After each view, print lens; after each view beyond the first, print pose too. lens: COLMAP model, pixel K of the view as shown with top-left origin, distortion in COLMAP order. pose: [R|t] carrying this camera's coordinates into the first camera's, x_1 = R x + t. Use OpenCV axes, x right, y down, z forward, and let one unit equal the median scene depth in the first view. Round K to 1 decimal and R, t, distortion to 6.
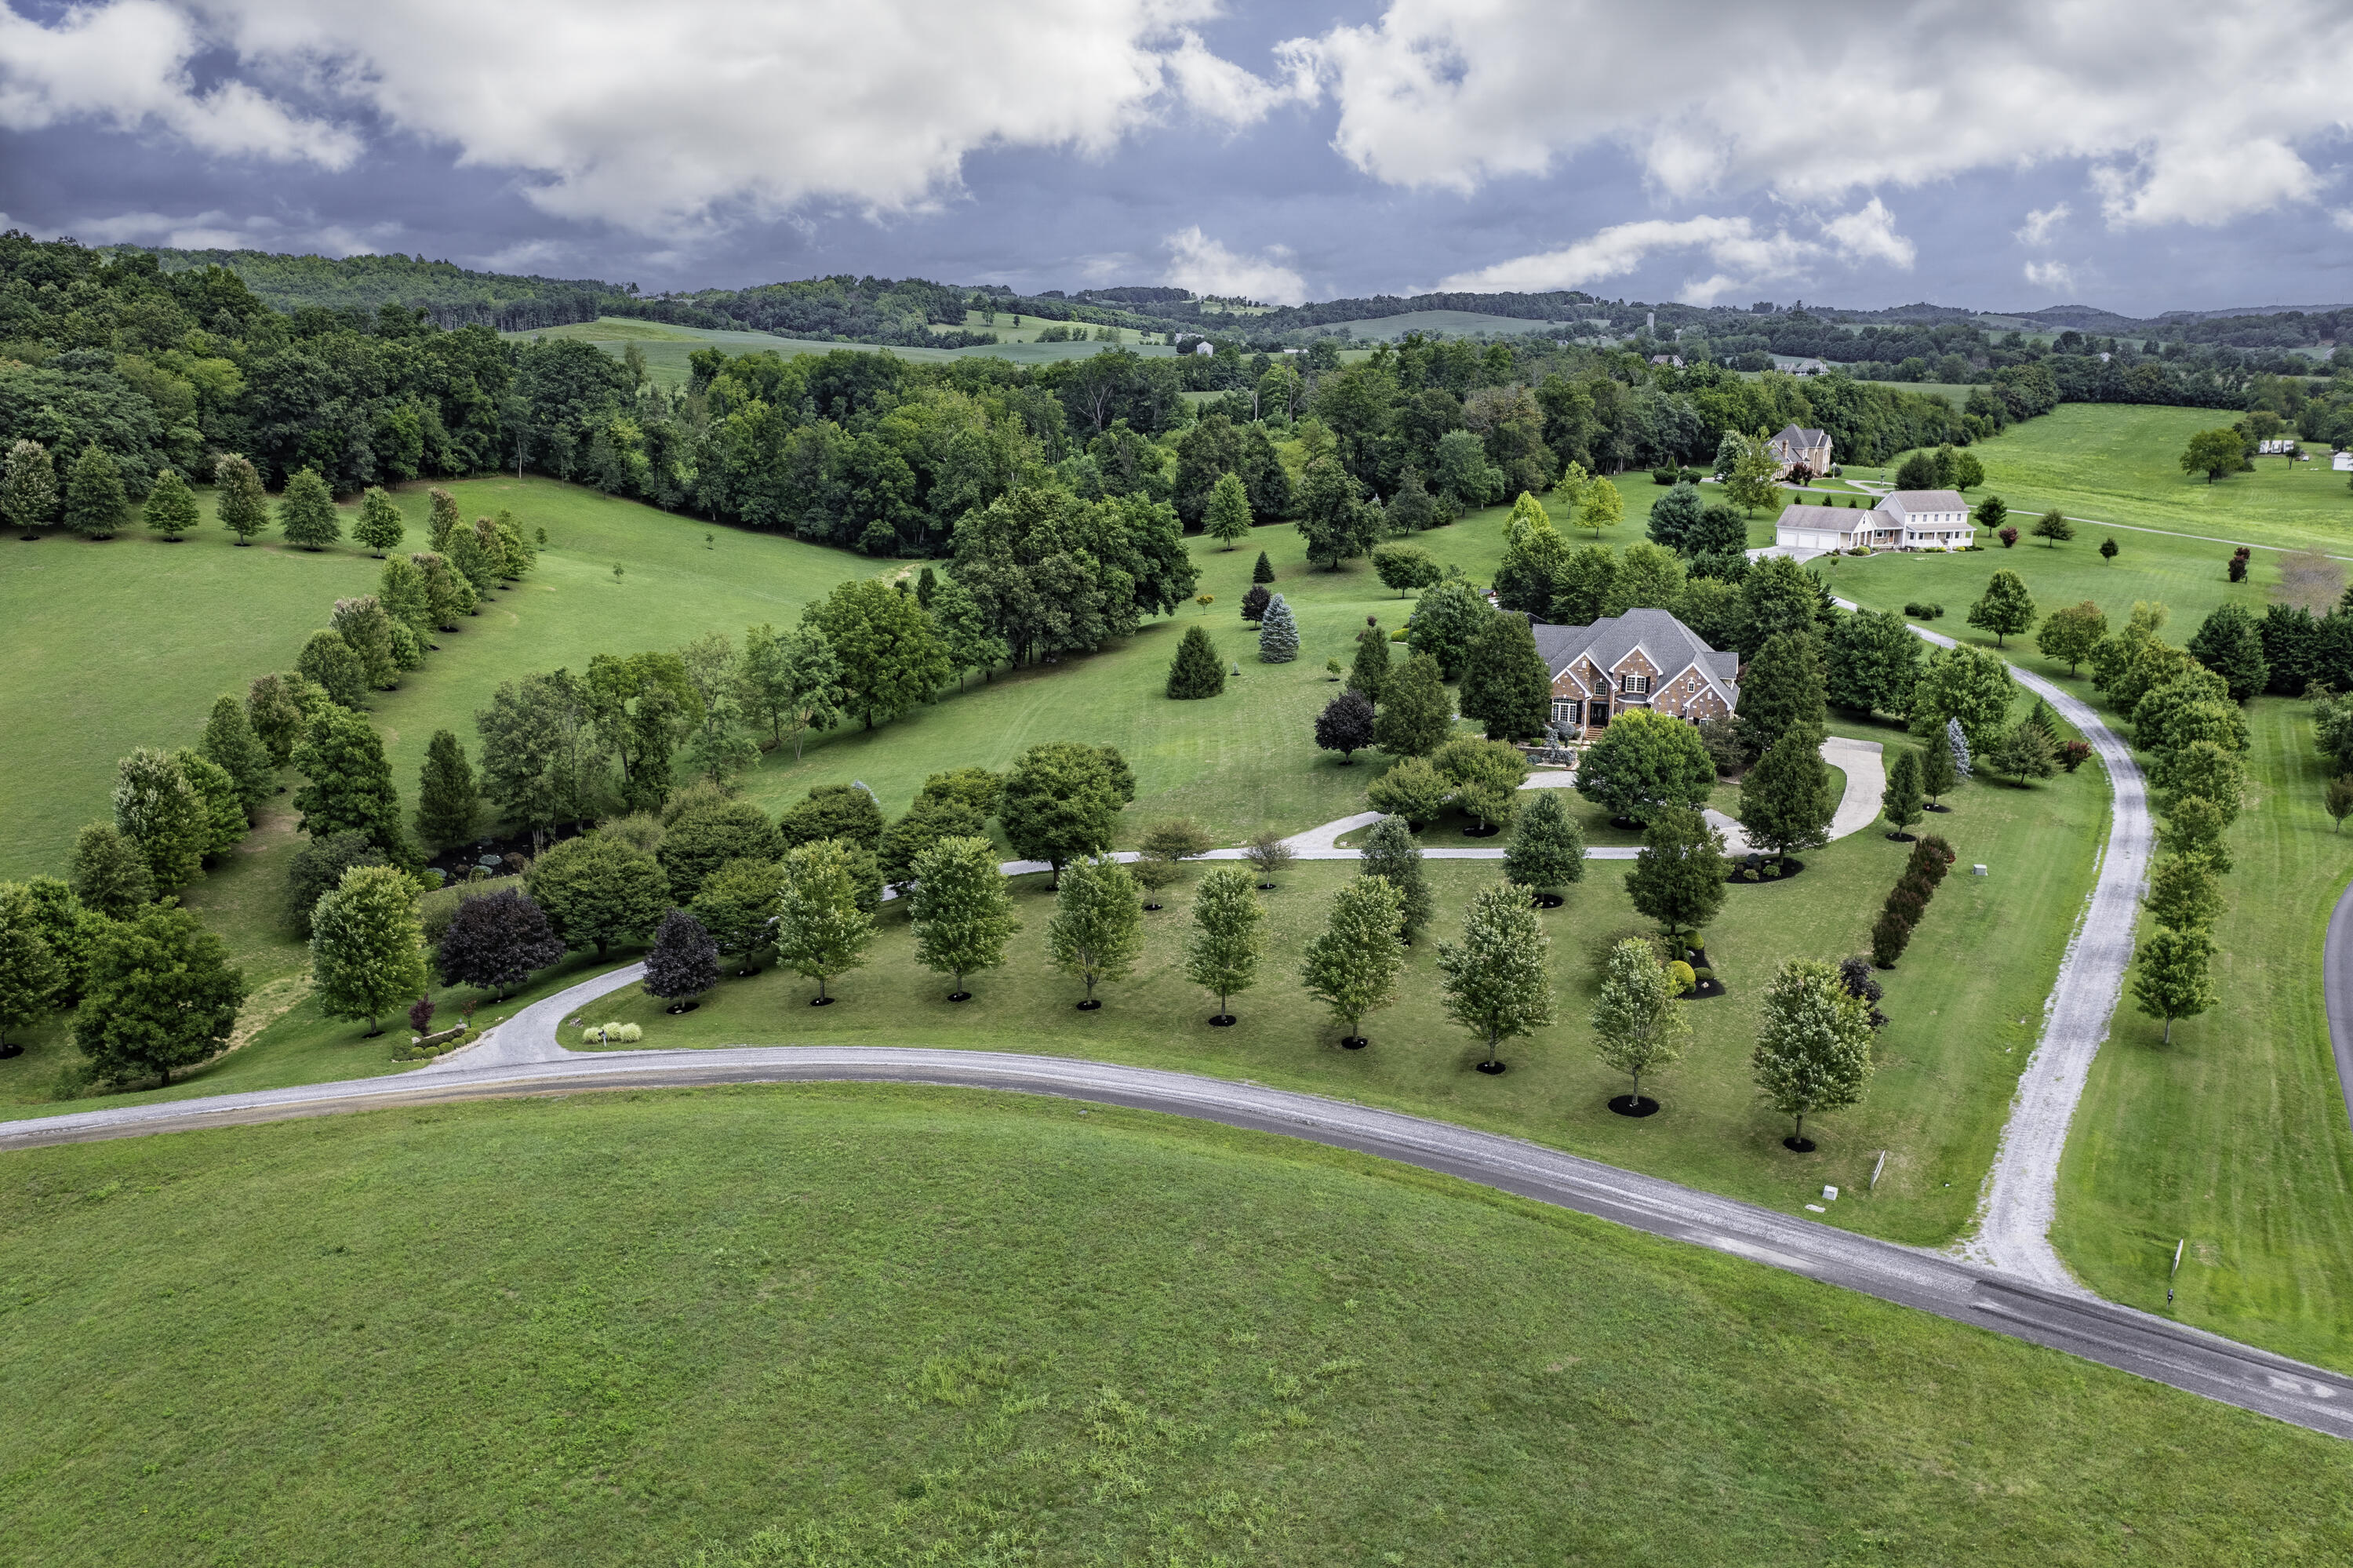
lens RADIAL K [[1874.2, 0, 1167.4], [0, 1874.2, 785.3], [0, 0, 1]] dist [-0.010507, 0.005803]
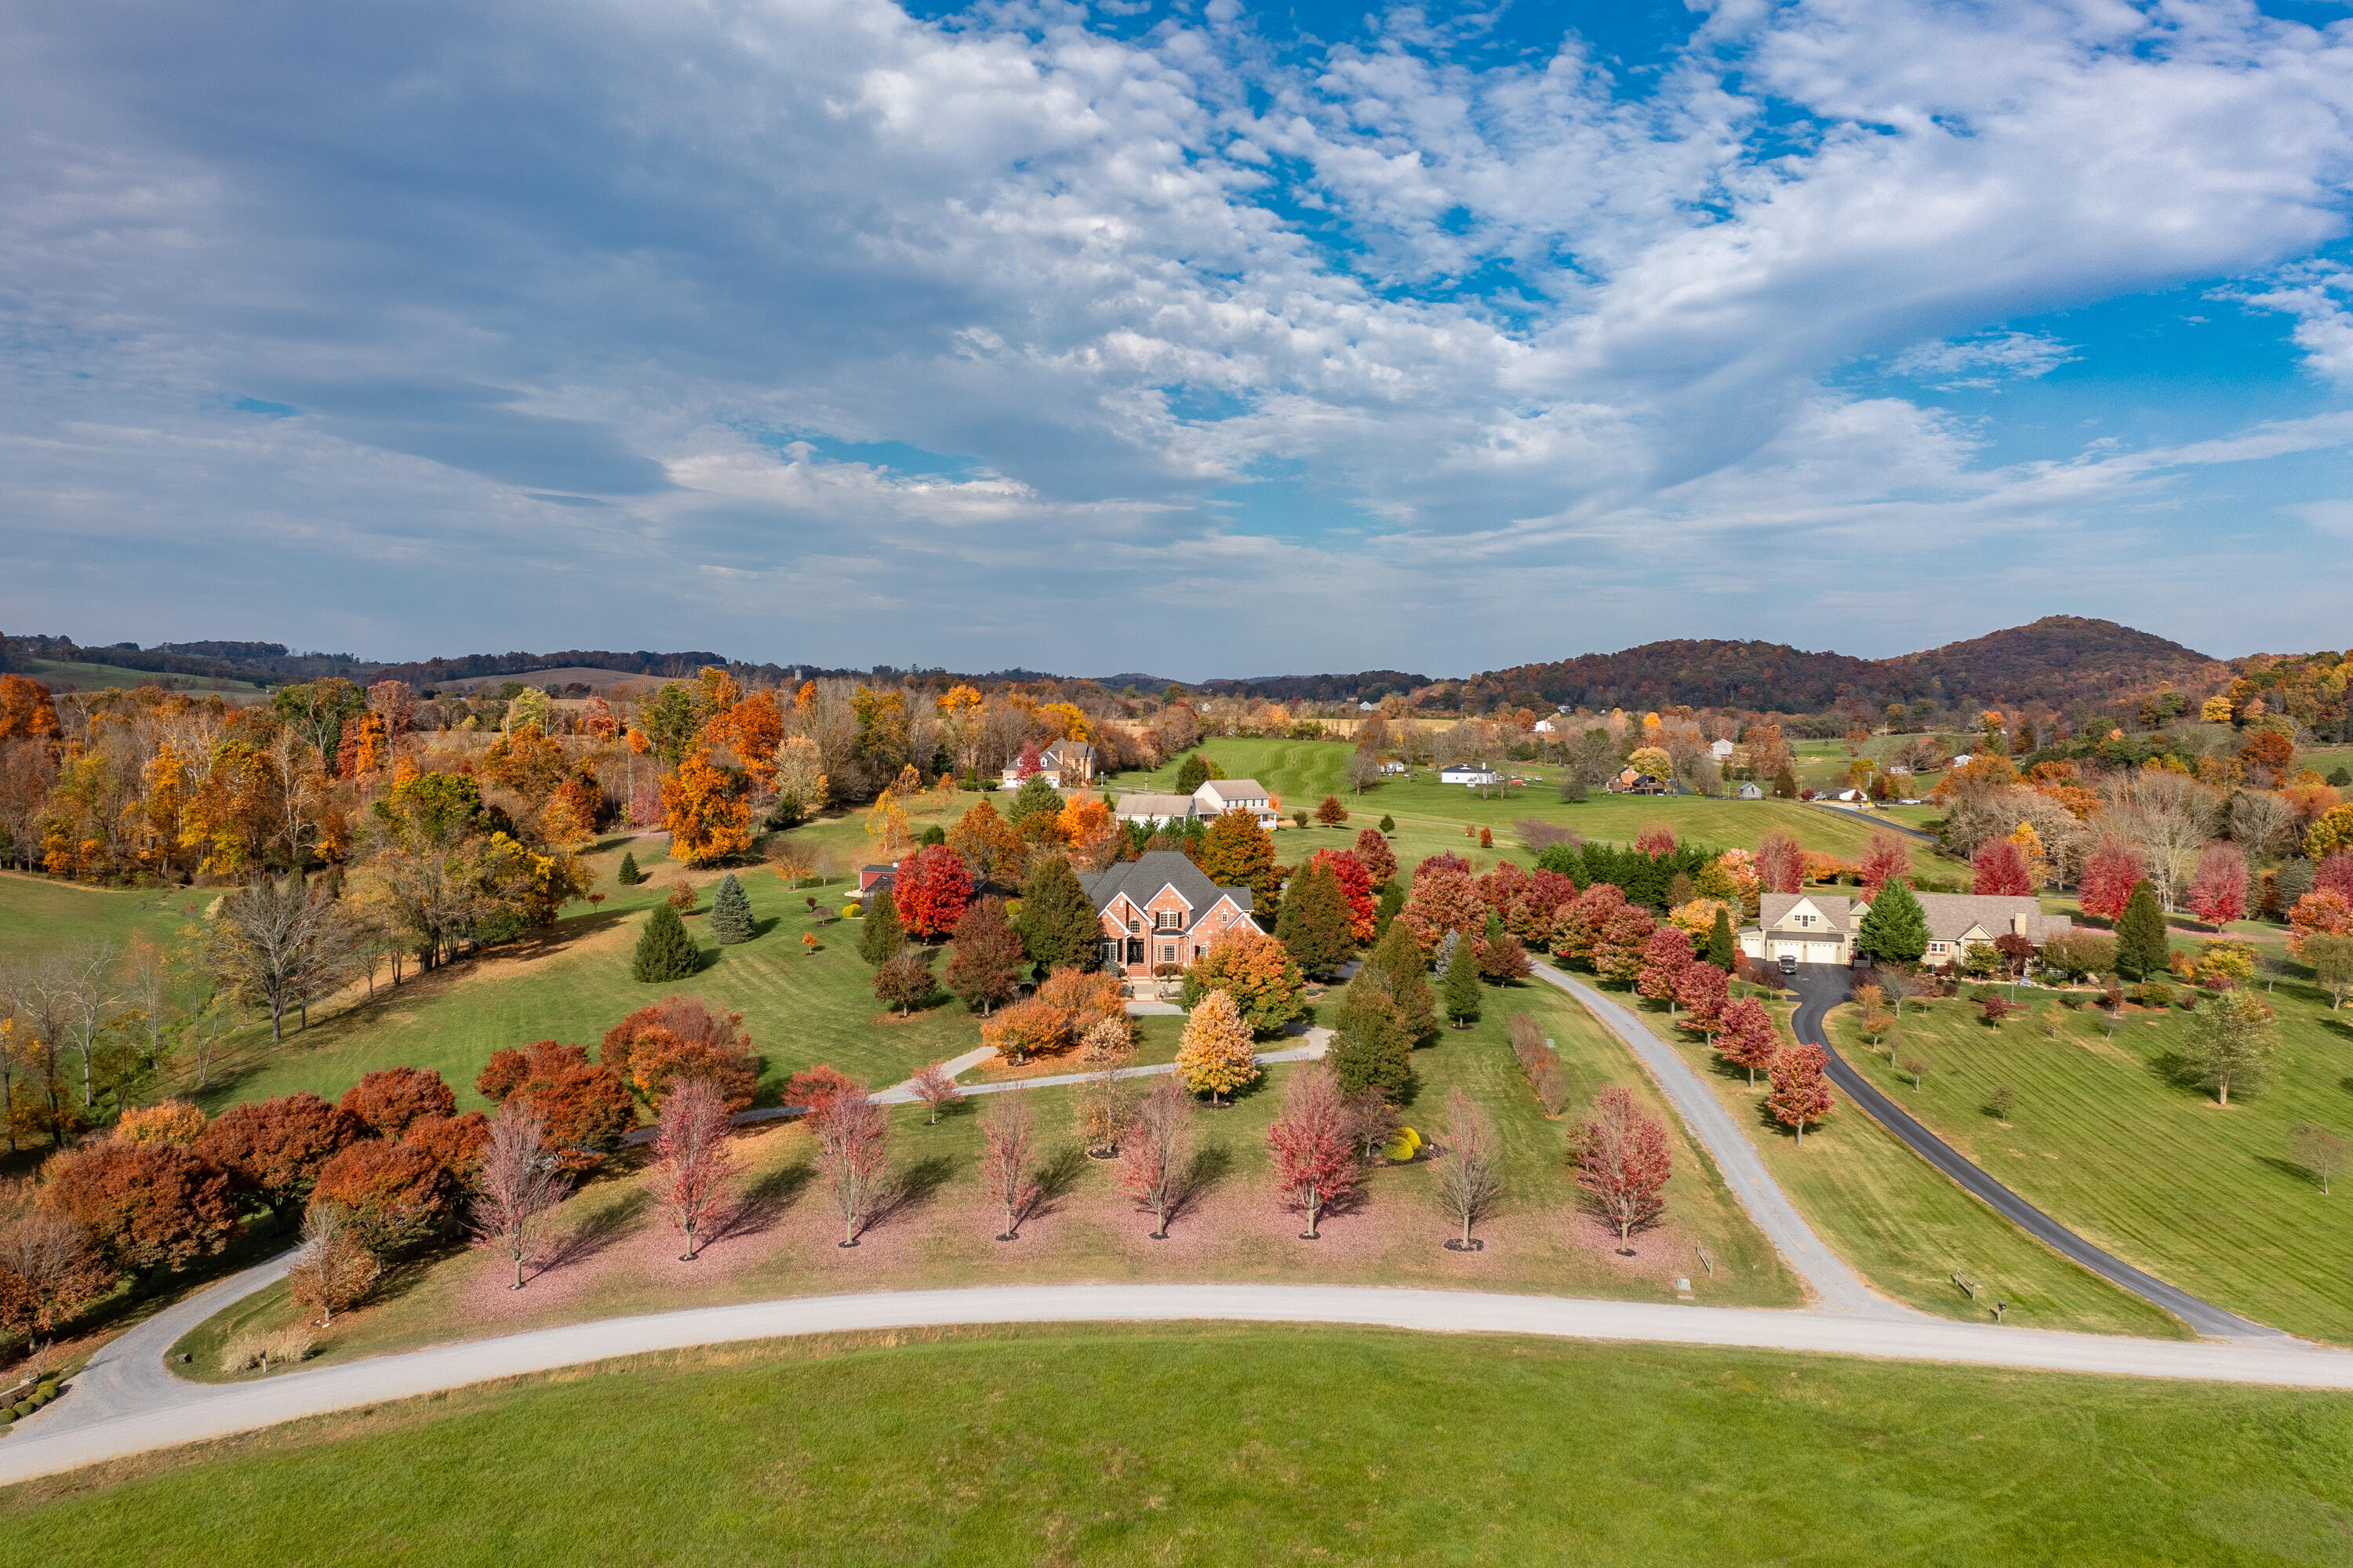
lens RADIAL K [[1866.3, 0, 1169.9], [0, 1866.3, 786.2], [0, 0, 1]] dist [-0.012585, 0.008272]
pose [[0.894234, -0.015532, 0.447330, -0.115355], [0.099881, 0.981122, -0.165601, 0.024409], [-0.436313, 0.192765, 0.878904, 0.037612]]
